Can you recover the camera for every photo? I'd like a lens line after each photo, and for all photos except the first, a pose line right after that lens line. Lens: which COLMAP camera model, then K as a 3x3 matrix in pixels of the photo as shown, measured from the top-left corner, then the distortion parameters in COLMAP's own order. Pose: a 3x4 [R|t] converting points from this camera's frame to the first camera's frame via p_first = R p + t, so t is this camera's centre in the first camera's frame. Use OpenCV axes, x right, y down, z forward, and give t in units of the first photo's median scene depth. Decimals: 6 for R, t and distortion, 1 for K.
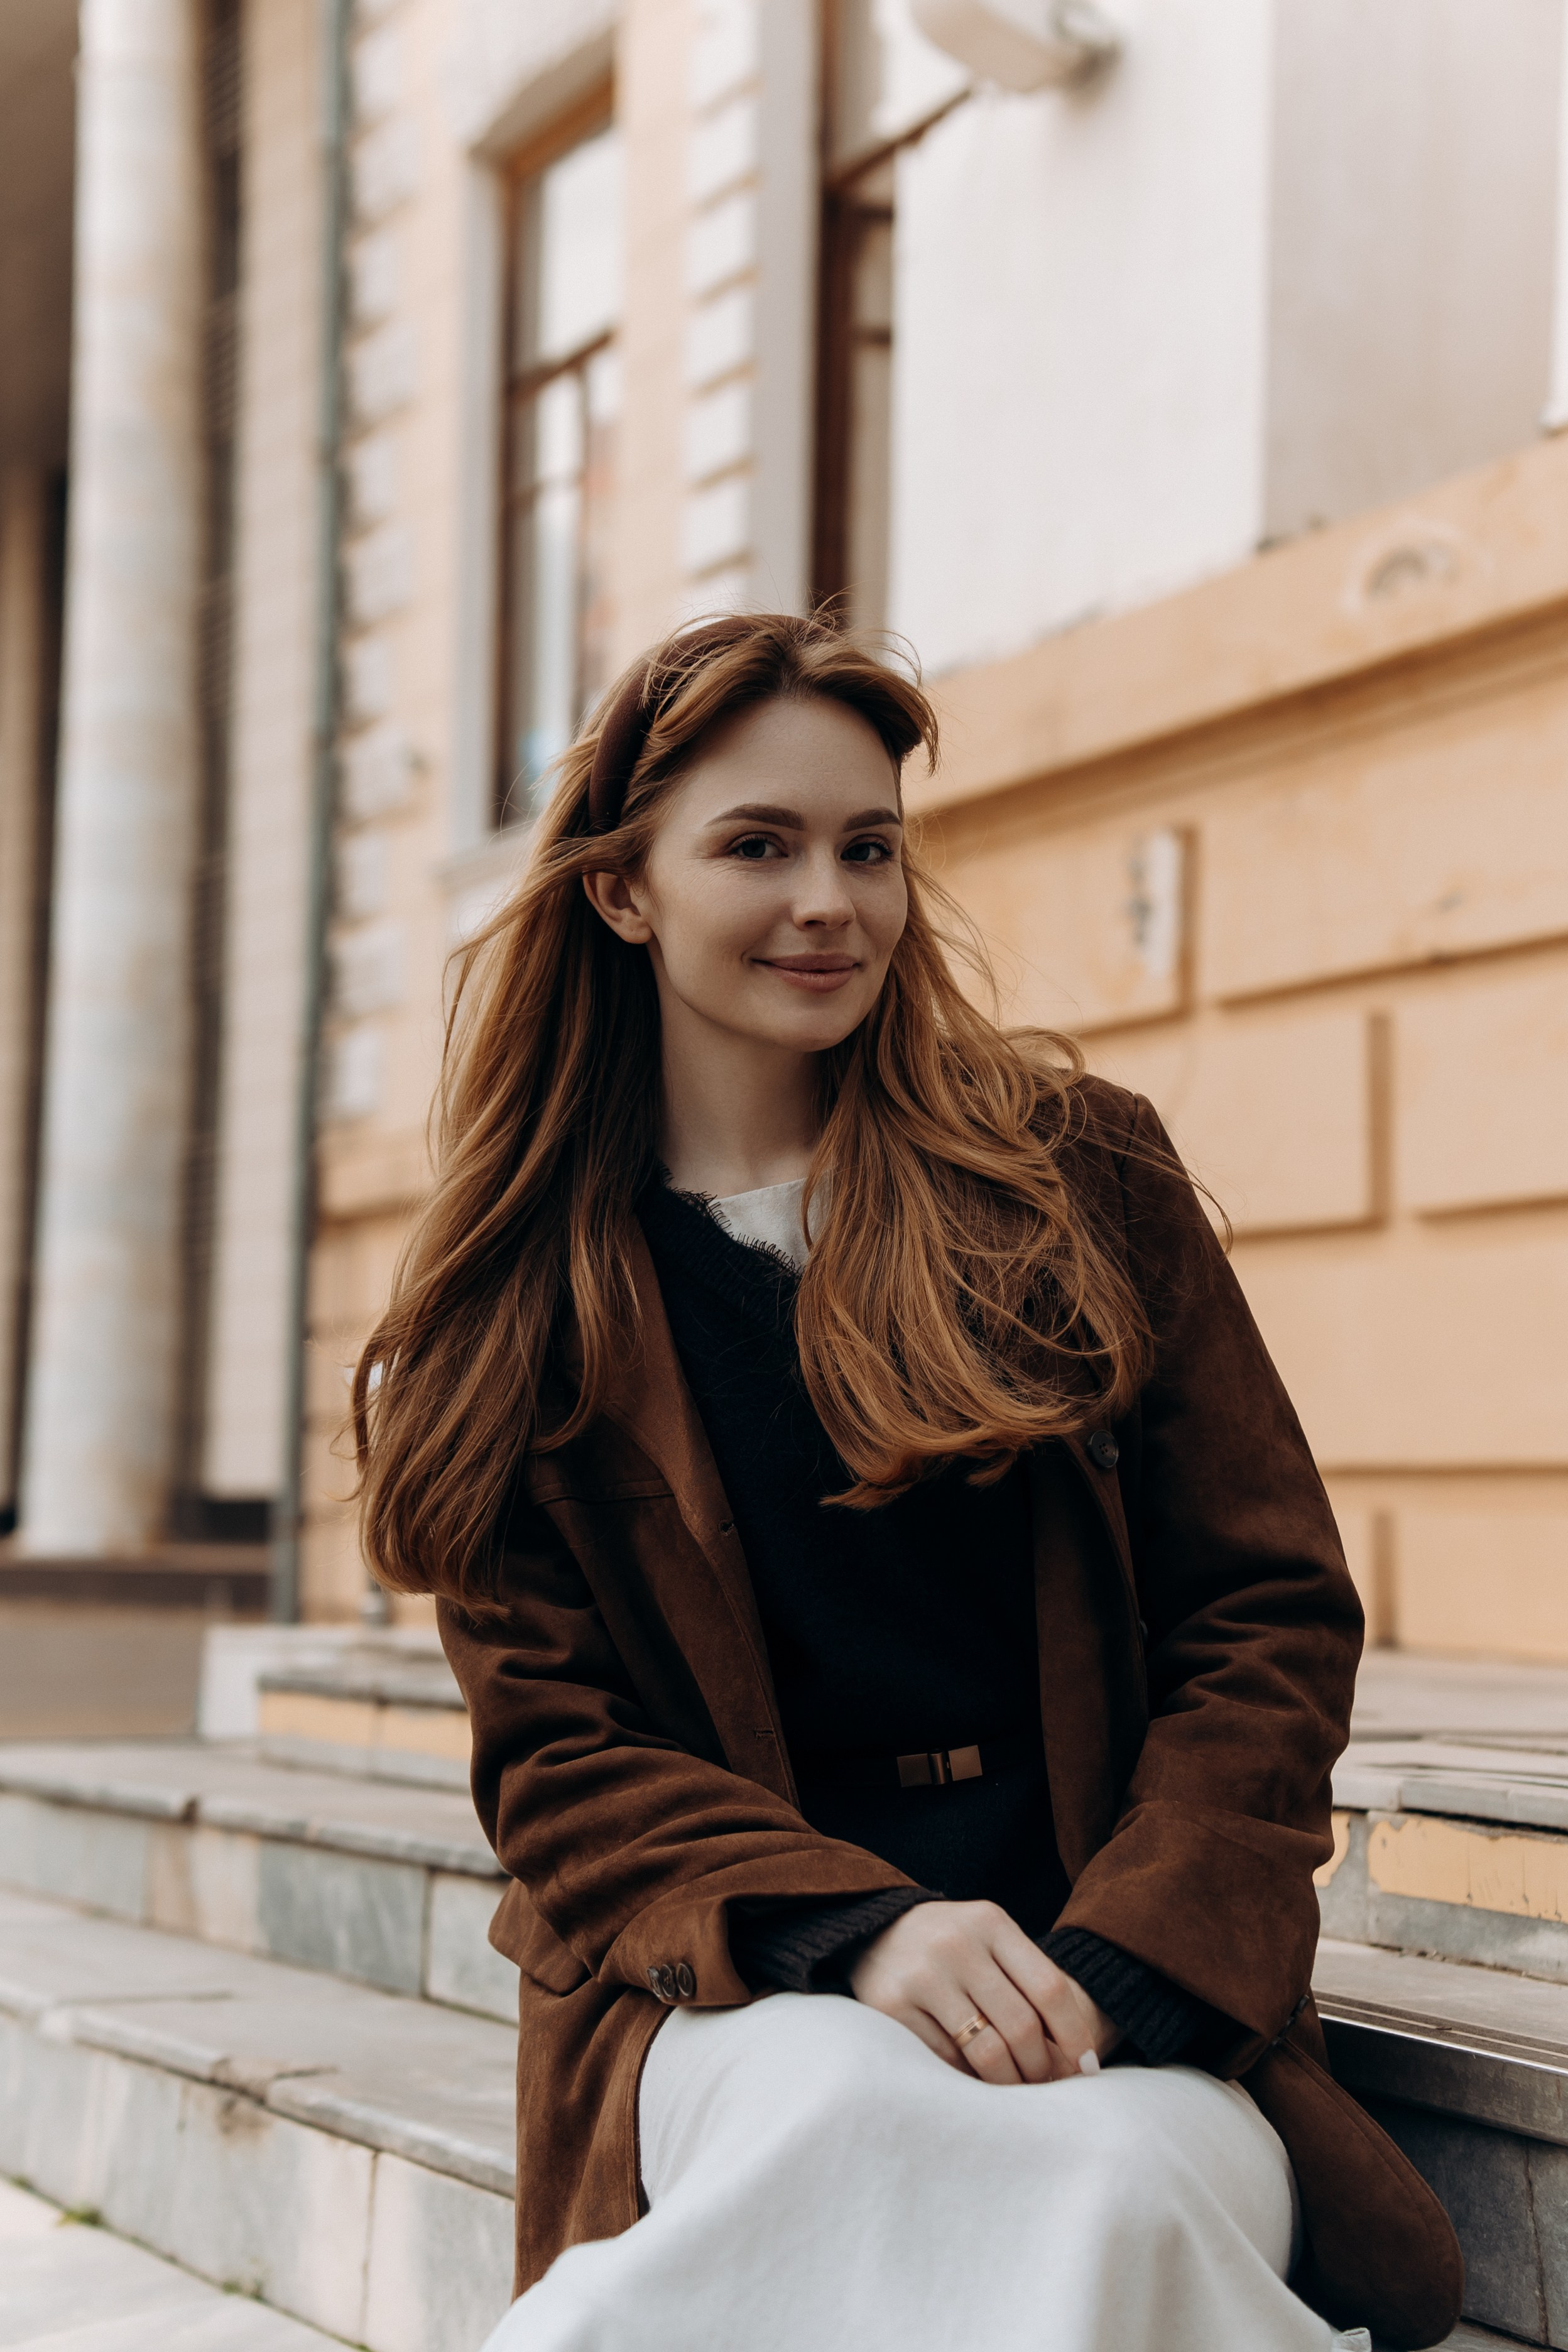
lens RADIAL K [[3580.9, 0, 784.0], [0, 3580.9, 1176.0], [0, 0, 1]] dist [0.380435, -0.121312]
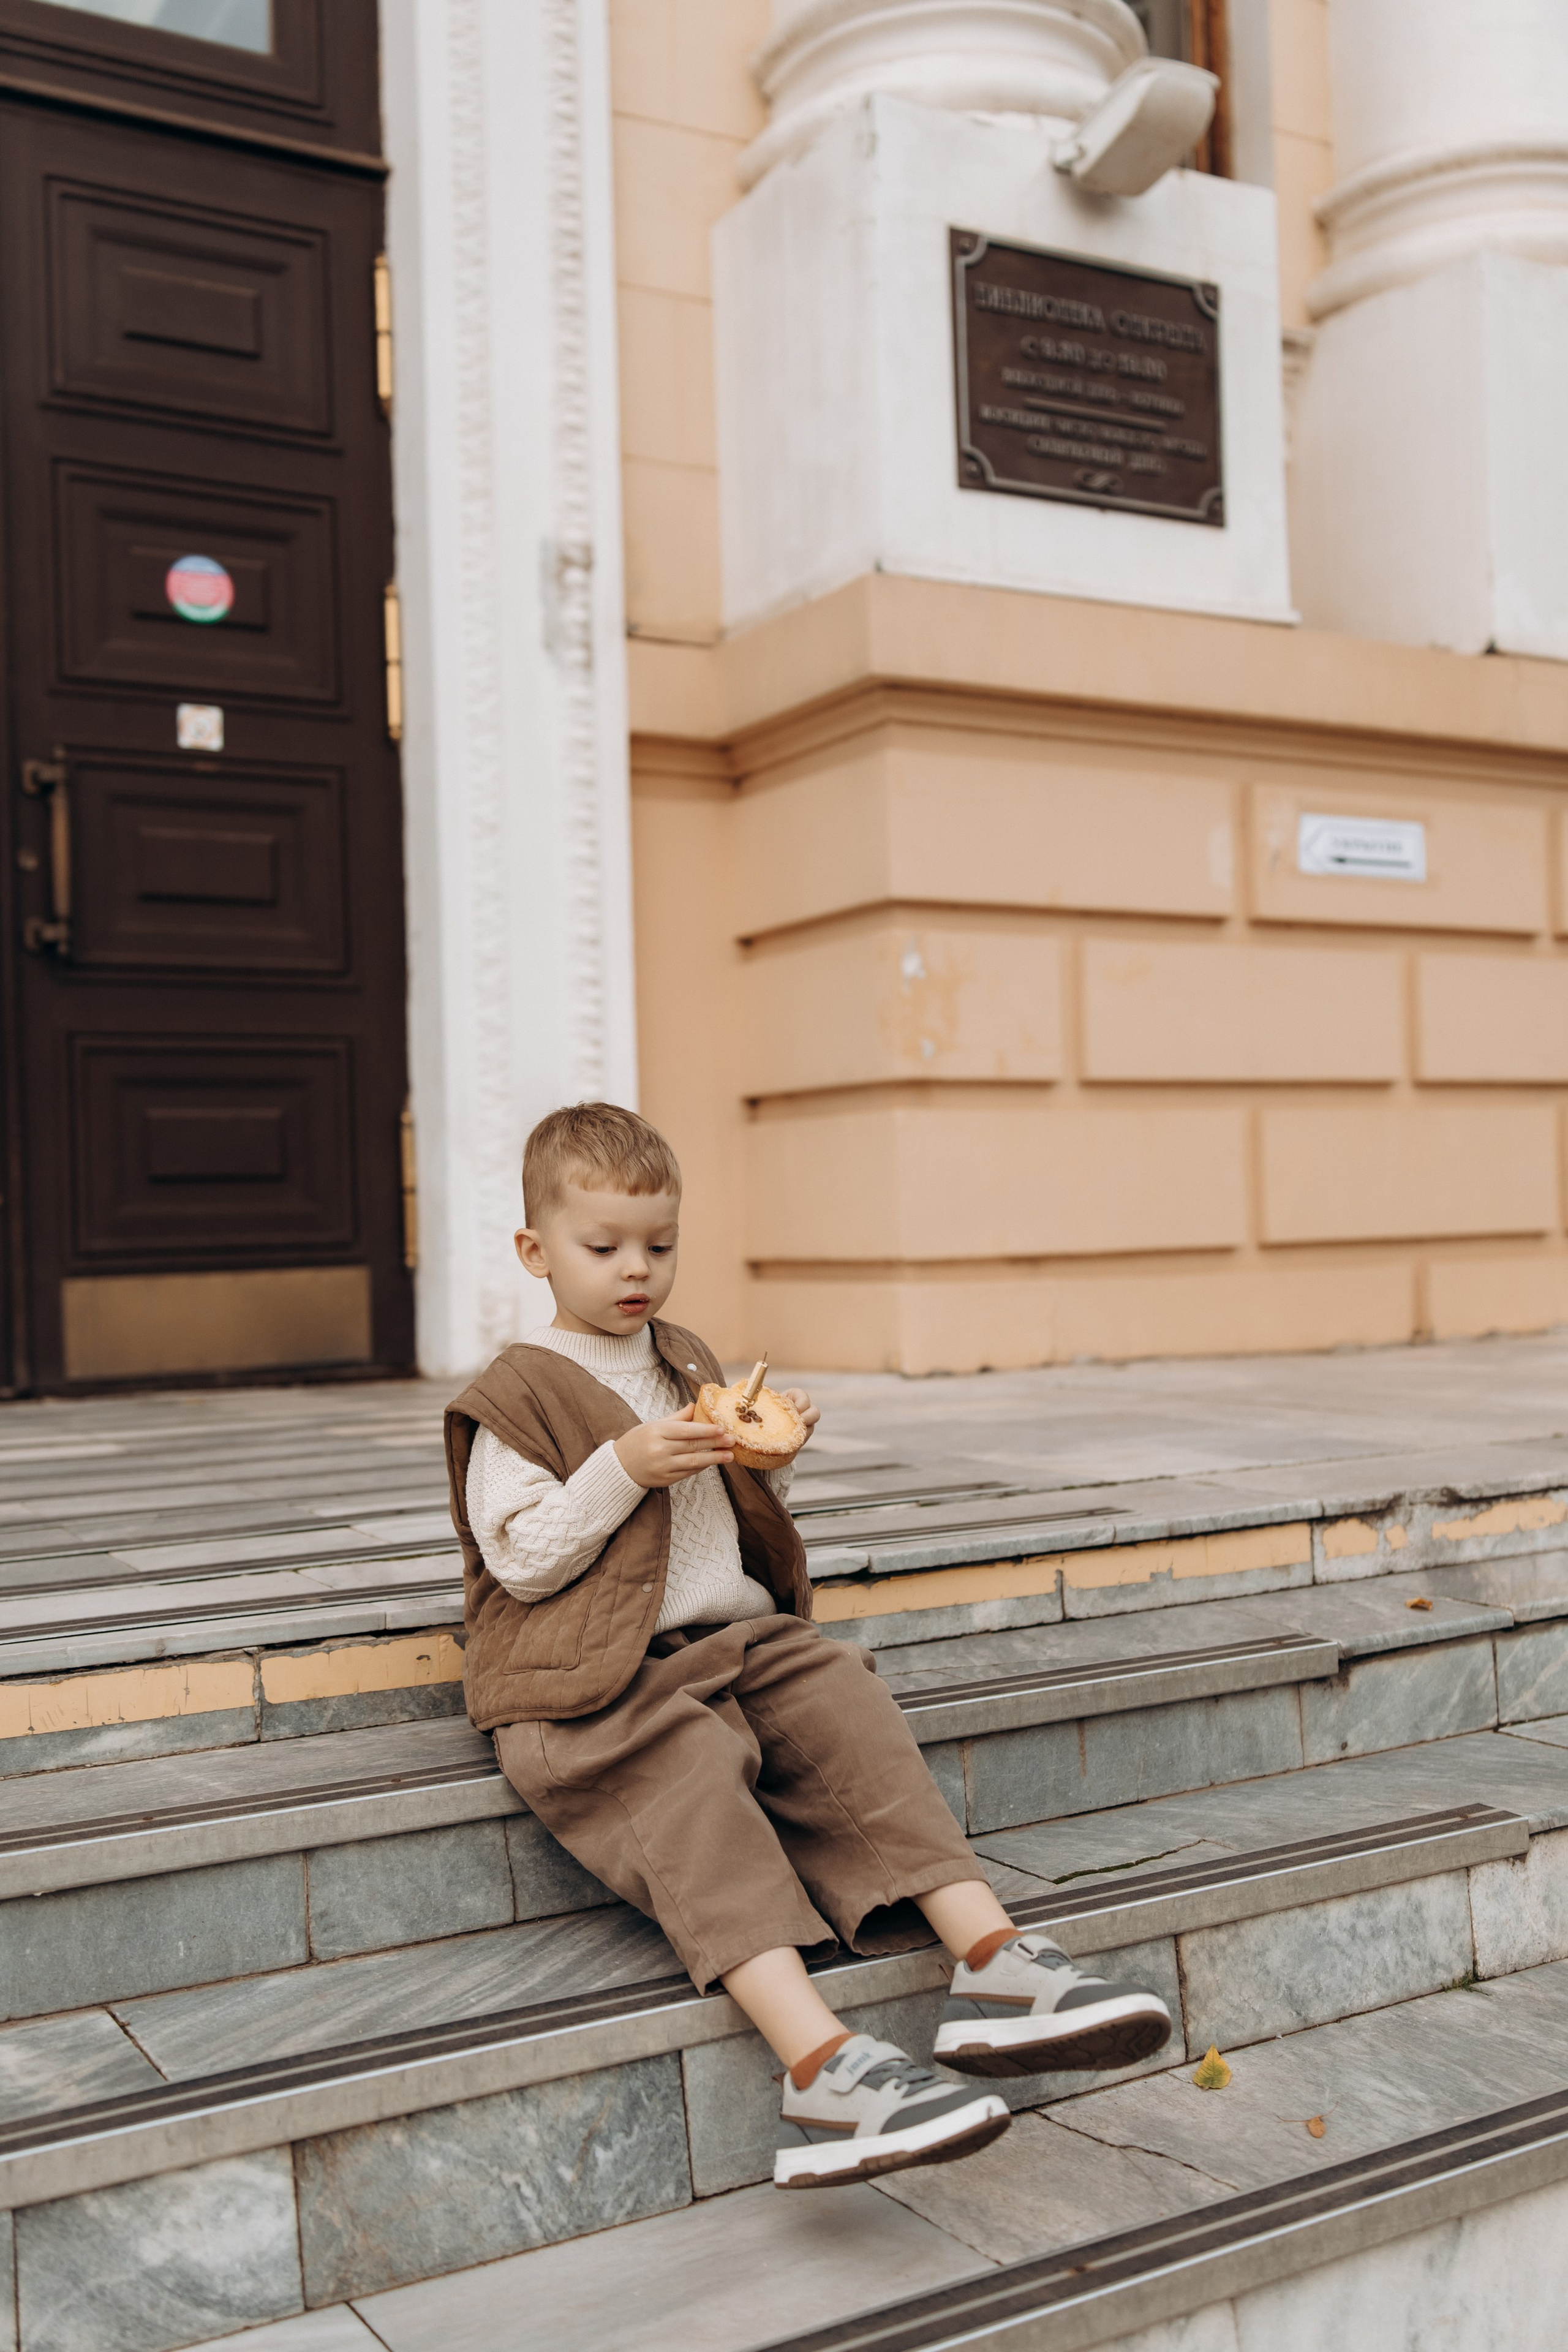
lens RADIAL K [[2247.1, 0, 782.1], [0, 2247.1, 1185.0], [0, 0, 1]] dist [0.018014, -0.026859]
pose [[-0.010299, -0.003314, 0.999941, -0.283302], [-0.071764, 0.997418, 0.002566, -0.014969], [-0.997368, -0.071733, -0.010511, 0.304647]]
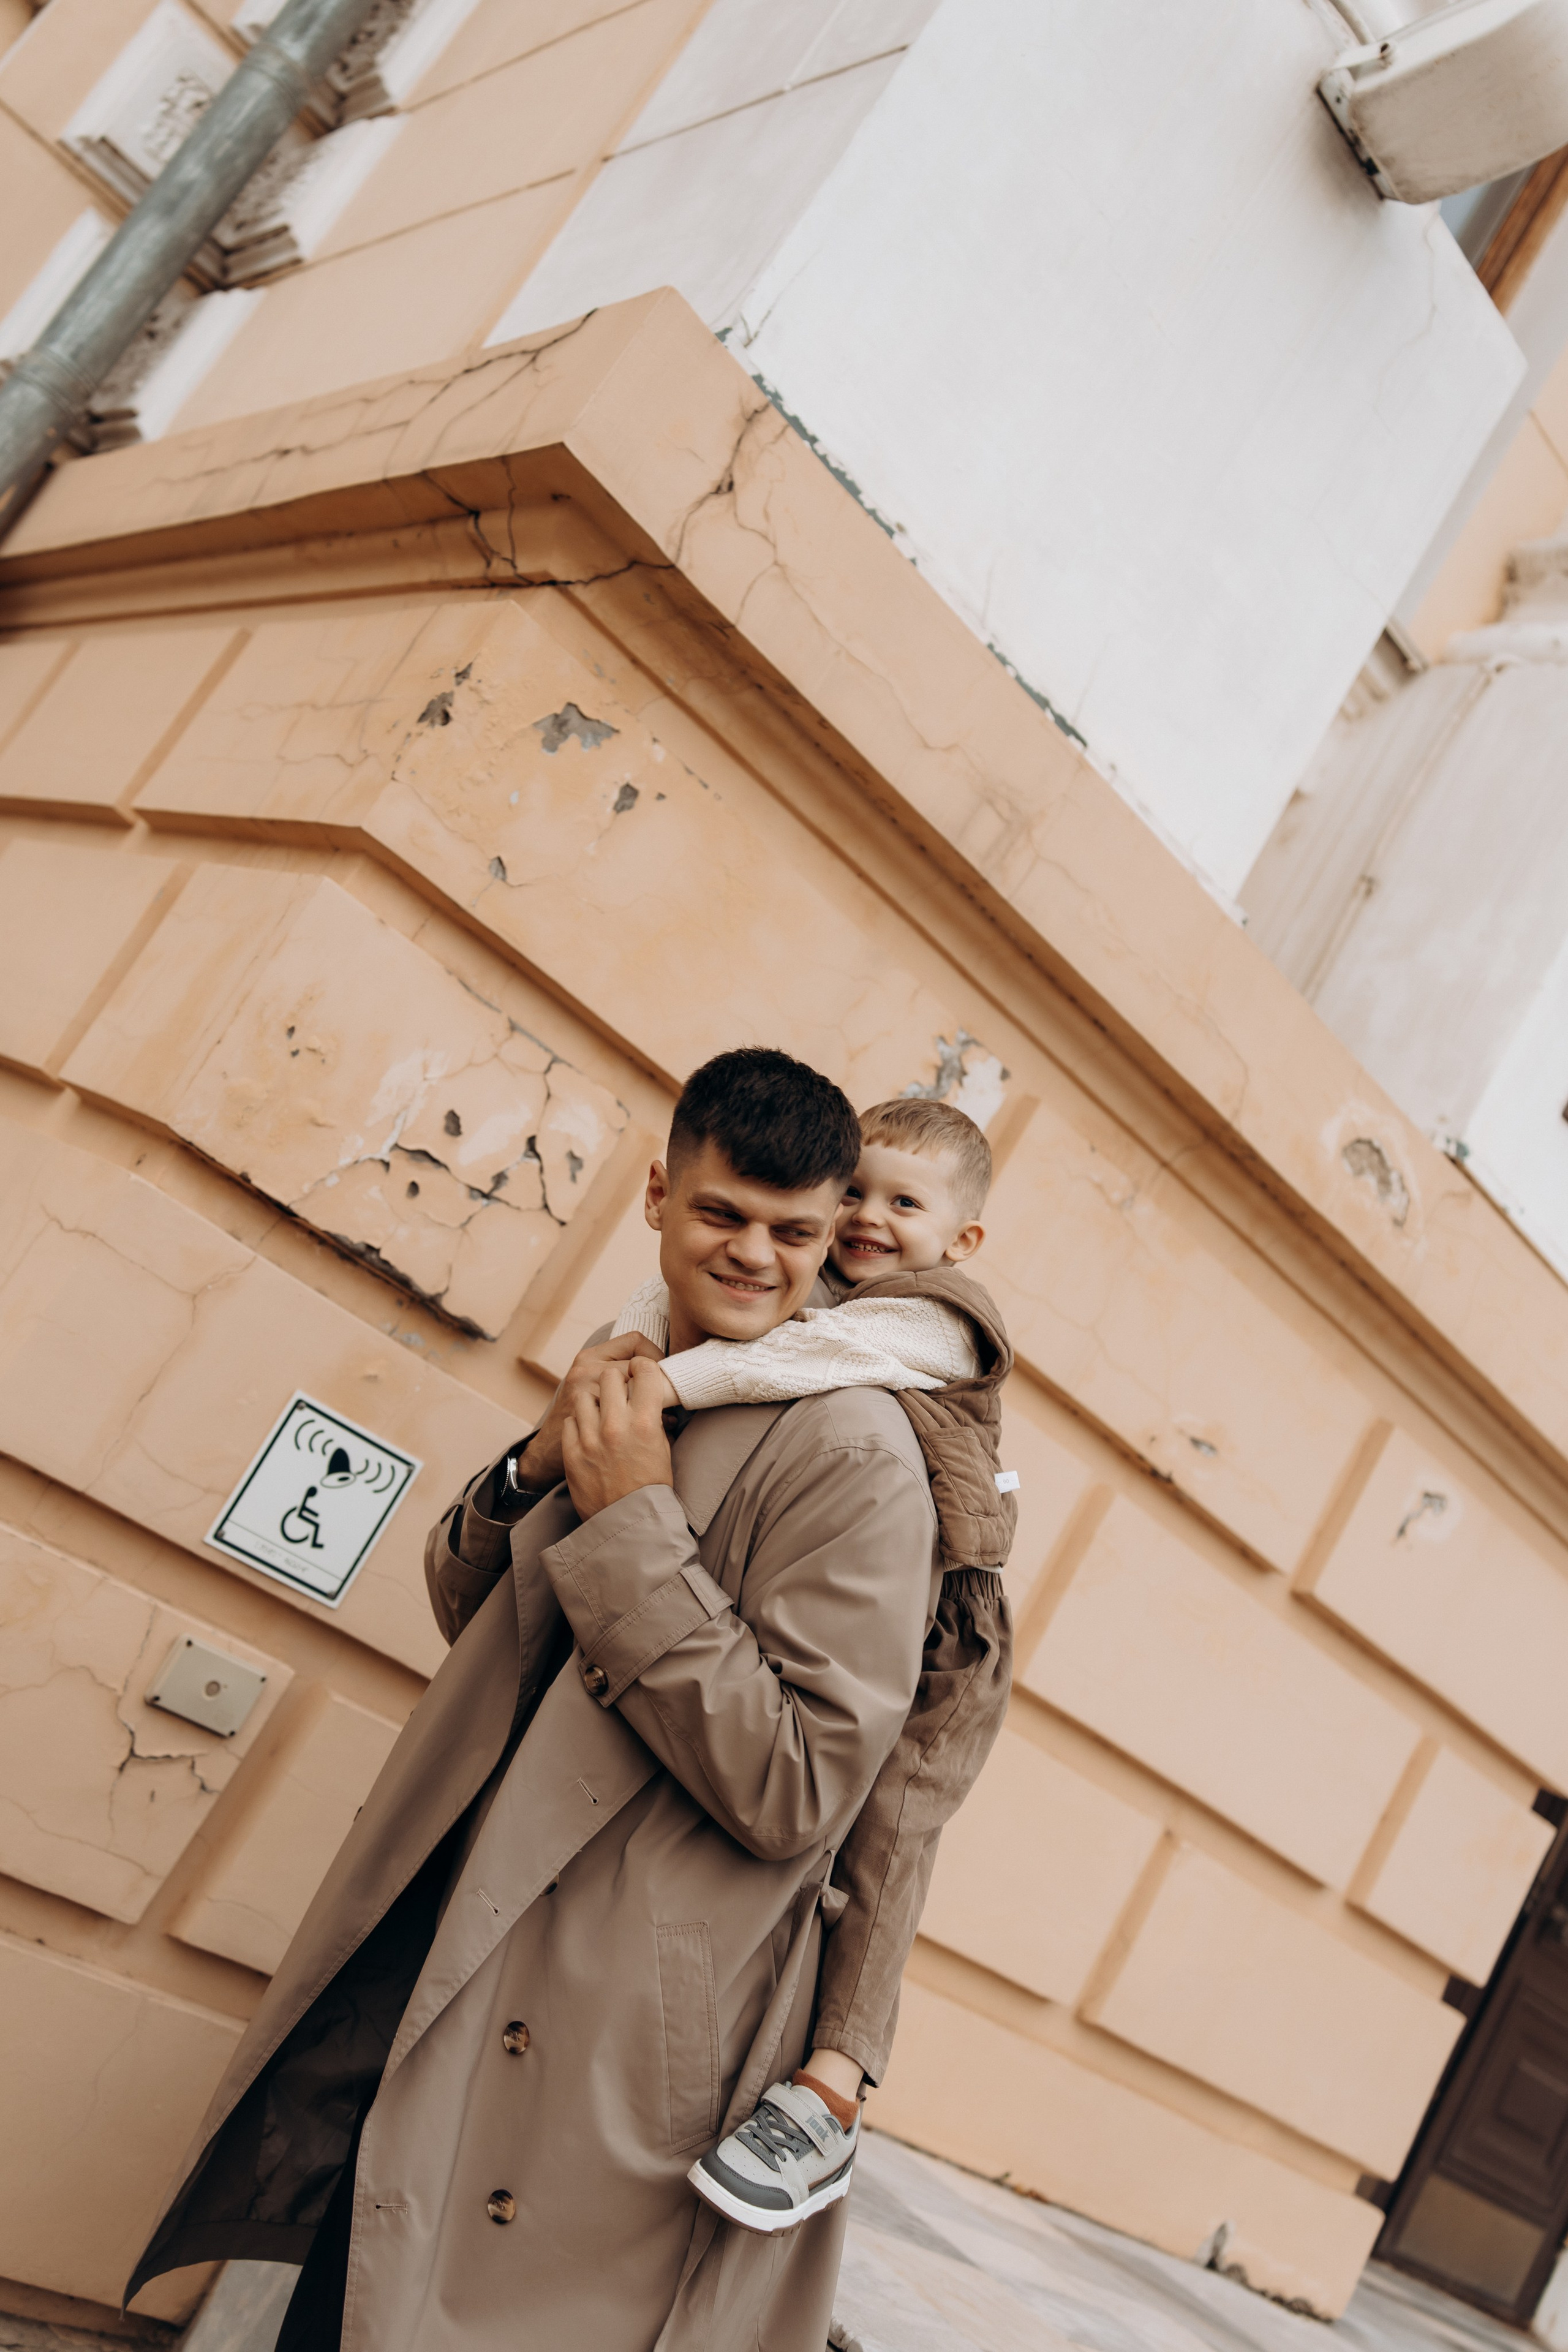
lens RADIAL K [[2234.0, 0, 753.4], [0, 2234.0, 1184.4], [0, 0, 1]] dist [0.024516, -0.035887]
pose [[-0.189716, 0.090871, 0.977625, -0.416550], [-0.579336, 0.793540, -0.186185, 0.056758], [-0.792703, -0.601695, -0.097902, 1.210582]]
